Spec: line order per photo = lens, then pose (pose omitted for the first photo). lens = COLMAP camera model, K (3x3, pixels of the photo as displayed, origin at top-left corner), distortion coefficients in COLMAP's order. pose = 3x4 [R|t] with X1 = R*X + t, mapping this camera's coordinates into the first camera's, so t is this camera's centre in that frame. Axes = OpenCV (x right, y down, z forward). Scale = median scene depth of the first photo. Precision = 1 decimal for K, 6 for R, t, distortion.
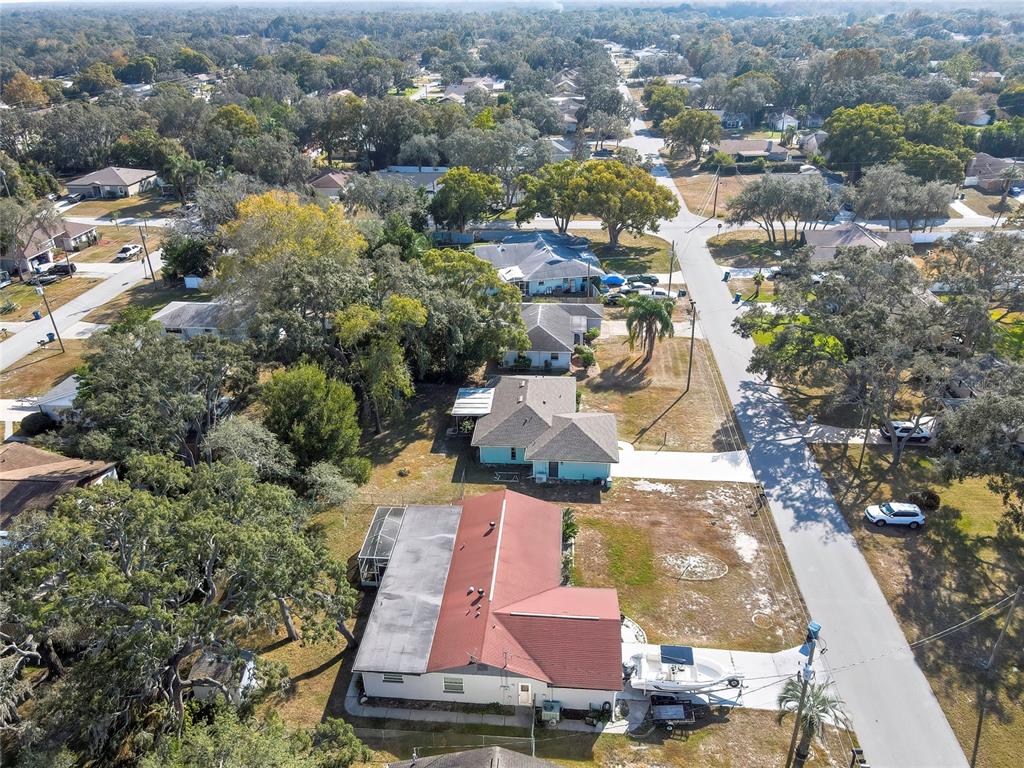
lens RADIAL K [[749.9, 0, 512.0], [0, 749.9, 384.0], [0, 0, 1]] dist [0.036573, 0.004107]
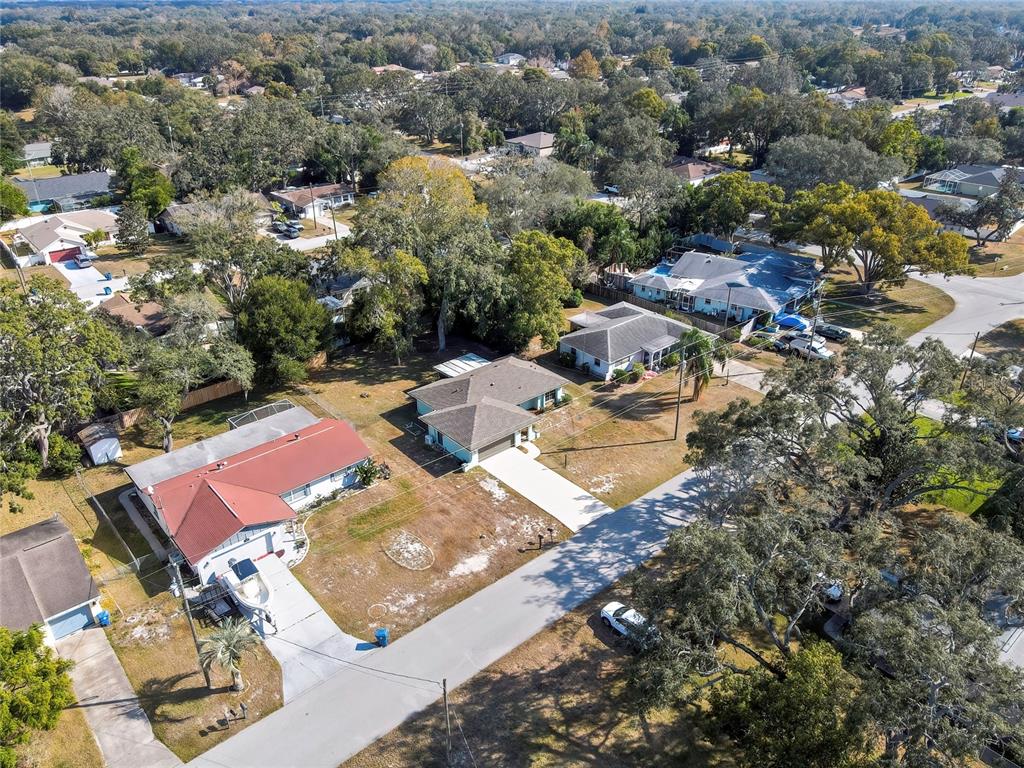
lens RADIAL K [[749.9, 0, 512.0], [0, 749.9, 384.0], [0, 0, 1]] dist [0.036573, 0.004107]
pose [[0.711367, 0.331502, -0.619729, 0.777780], [-0.325769, 0.936854, 0.127196, -0.128982], [0.622761, 0.111405, 0.774440, 0.226446]]
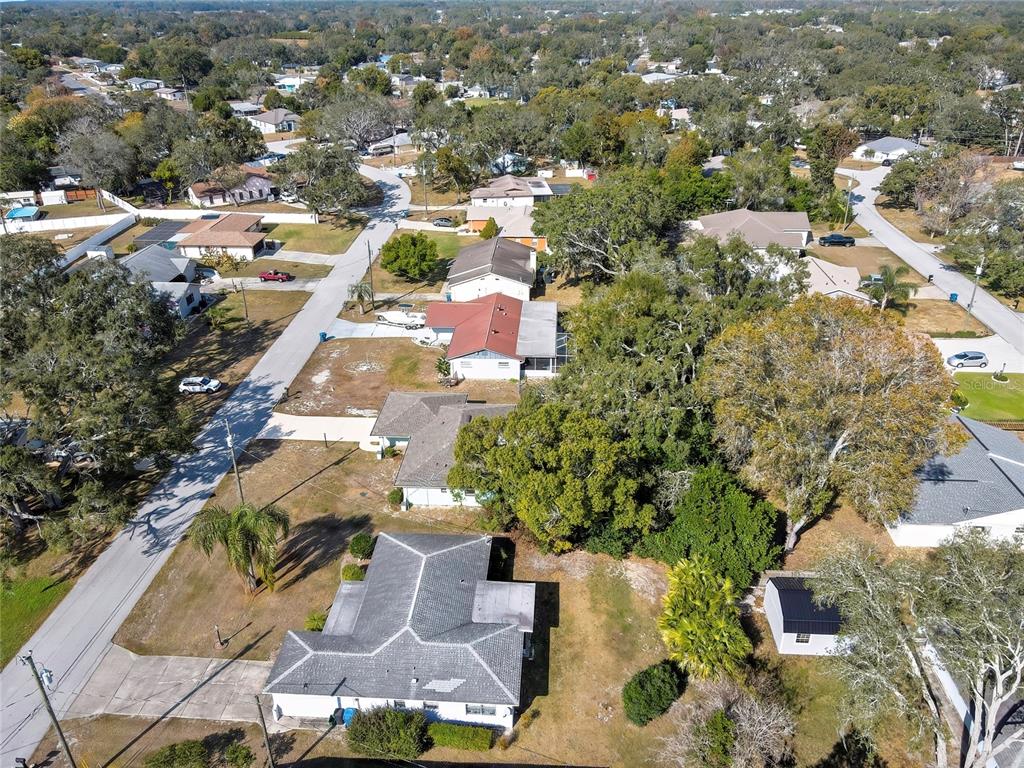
lens RADIAL K [[749.9, 0, 512.0], [0, 749.9, 384.0], [0, 0, 1]] dist [0.036573, 0.004107]
pose [[-0.999687, 0.023897, -0.007351, -0.043877], [0.007612, 0.570988, 0.820923, -0.869774], [0.023815, 0.820610, -0.570992, 1.653458]]
